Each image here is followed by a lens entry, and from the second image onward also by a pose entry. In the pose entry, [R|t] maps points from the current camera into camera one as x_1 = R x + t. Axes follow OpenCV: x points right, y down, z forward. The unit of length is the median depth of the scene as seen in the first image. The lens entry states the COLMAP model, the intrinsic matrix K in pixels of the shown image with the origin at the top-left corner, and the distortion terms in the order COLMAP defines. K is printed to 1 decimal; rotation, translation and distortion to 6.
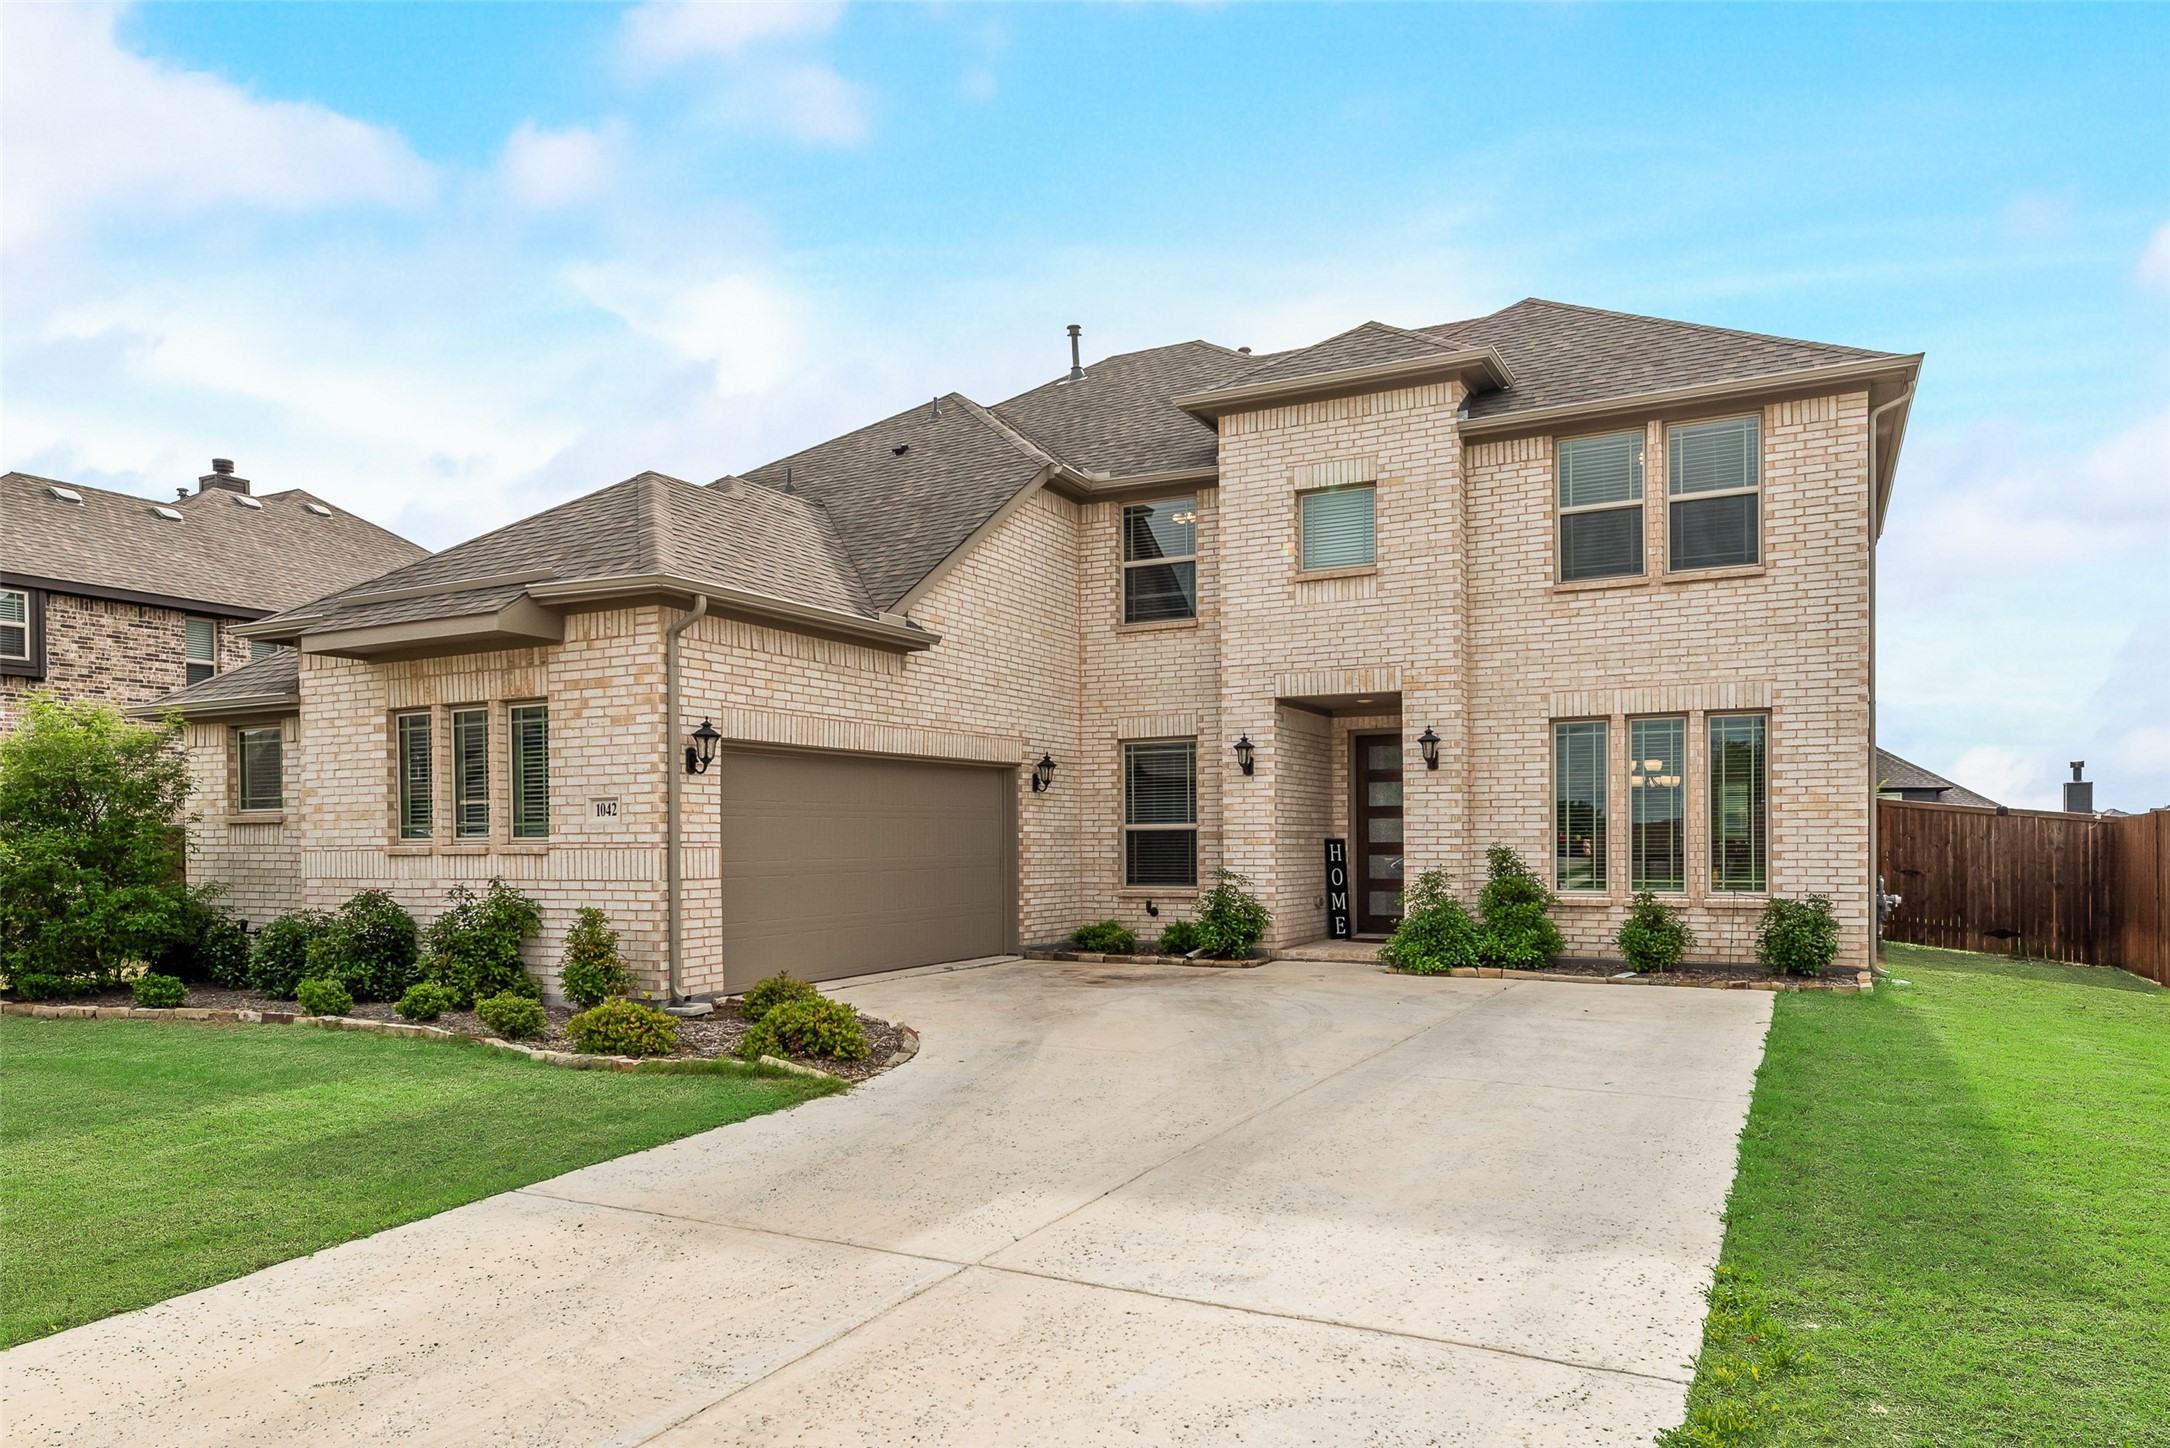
lens RADIAL K [[891.6, 0, 1099.4], [0, 891.6, 733.3], [0, 0, 1]] dist [0.001636, -0.000595]
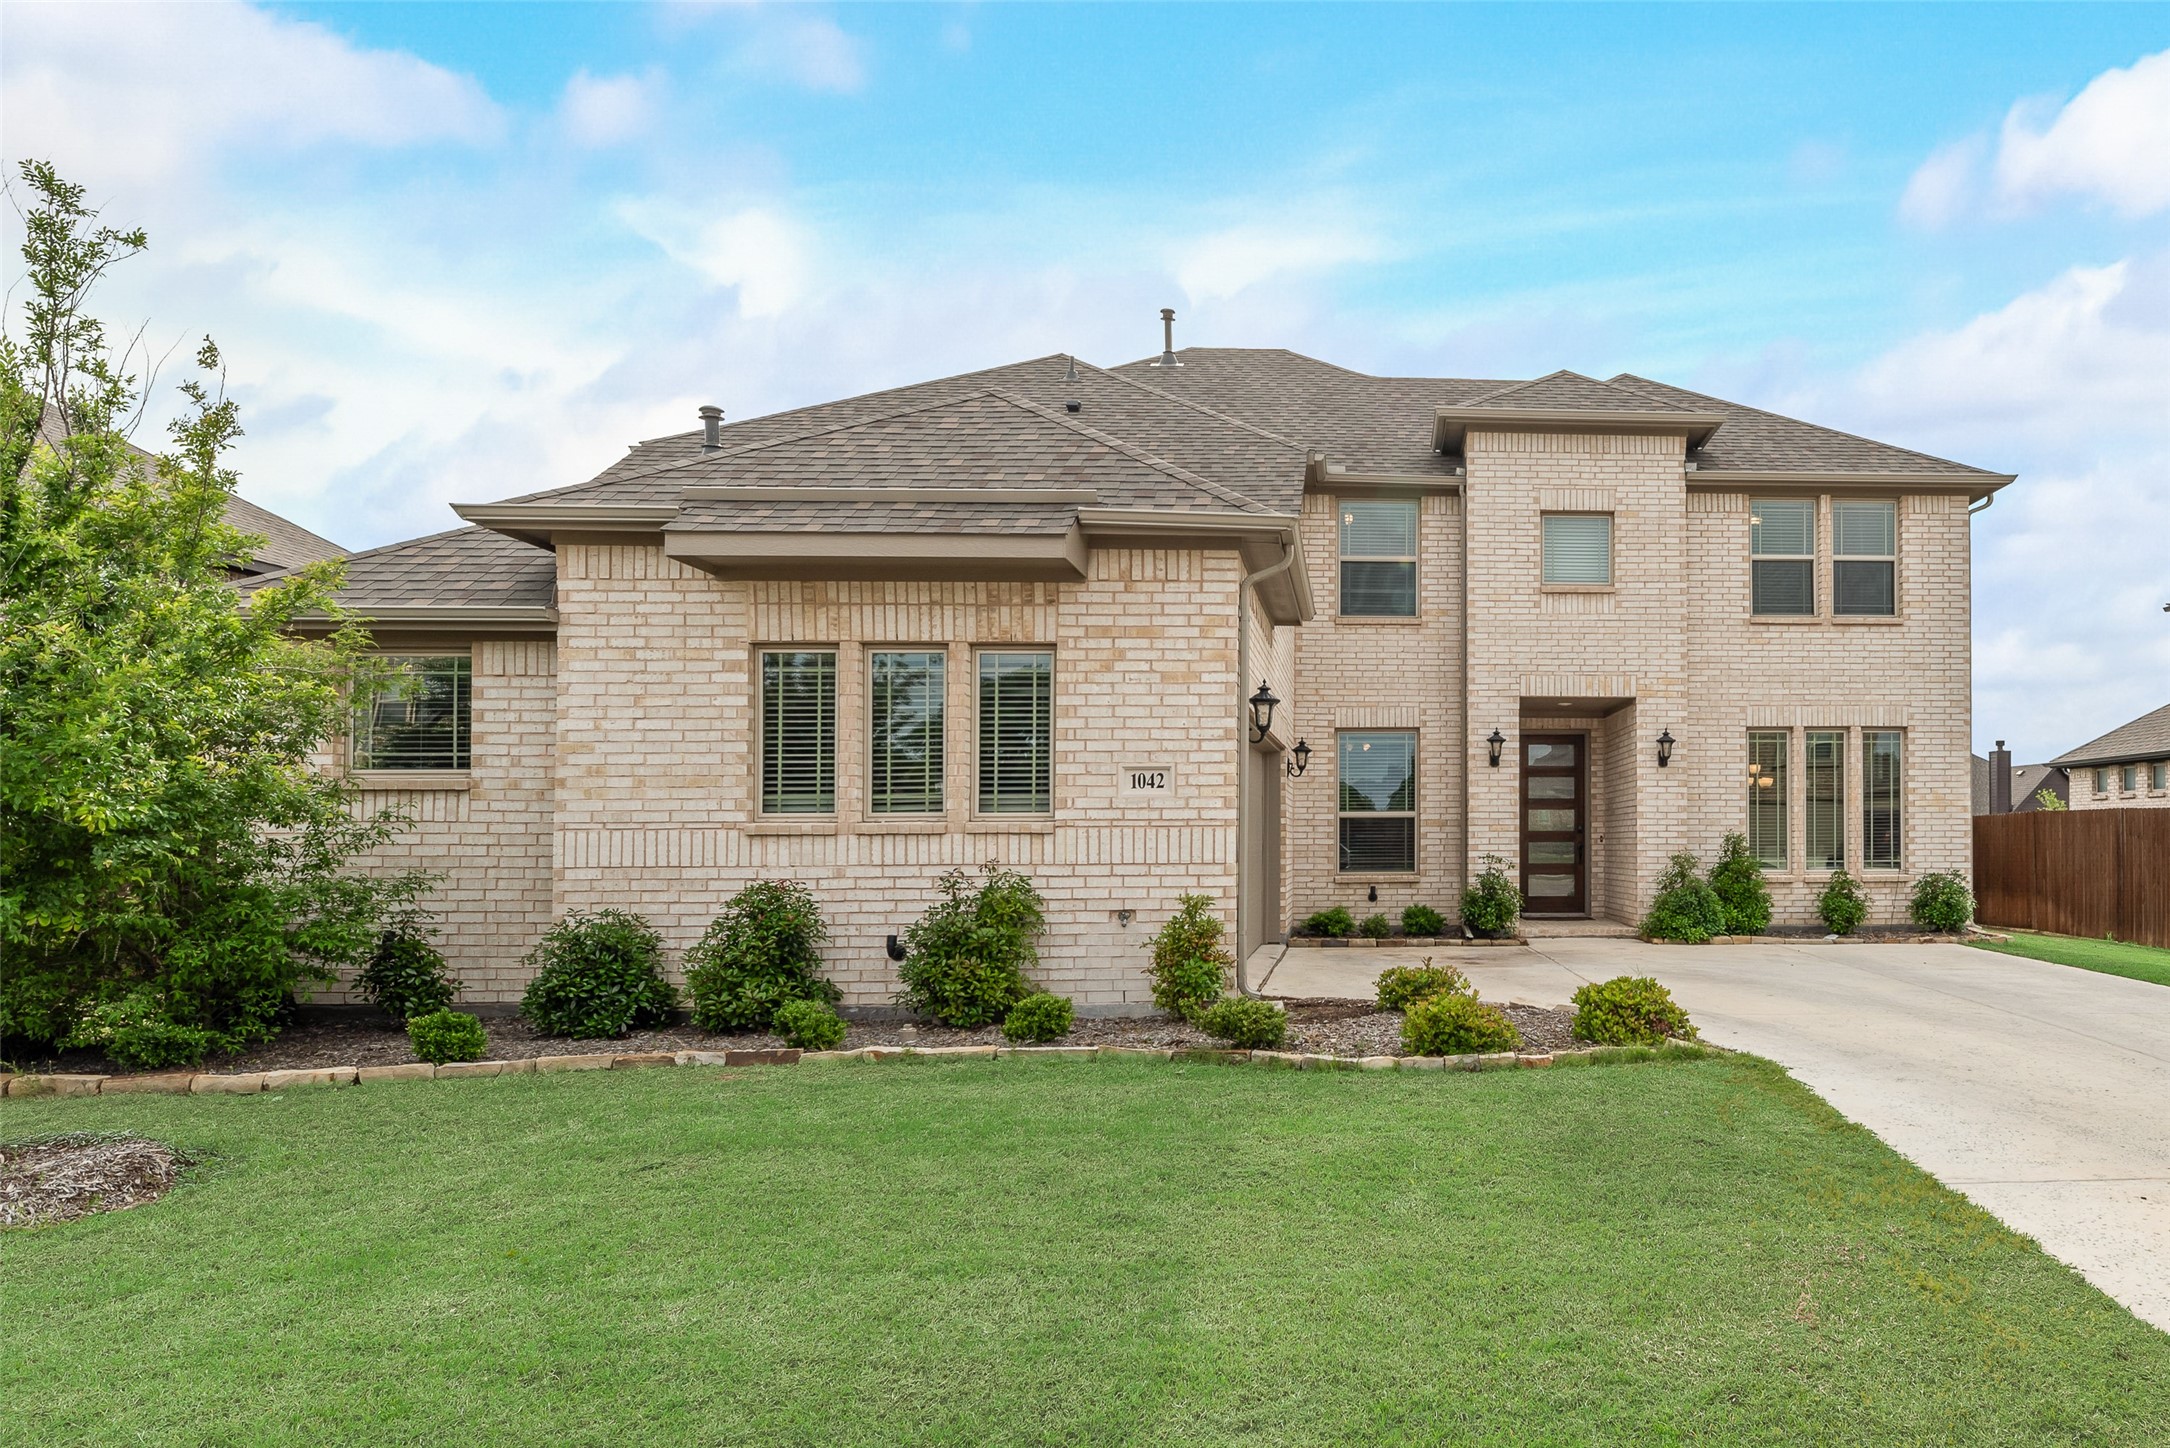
lens RADIAL K [[891.6, 0, 1092.1], [0, 891.6, 714.0], [0, 0, 1]] dist [0.001636, -0.000595]
pose [[0.935278, 0.052532, 0.349995, -0.775470], [-0.046095, 0.998580, -0.026704, 0.040297], [-0.350901, 0.008842, 0.936371, 0.188041]]
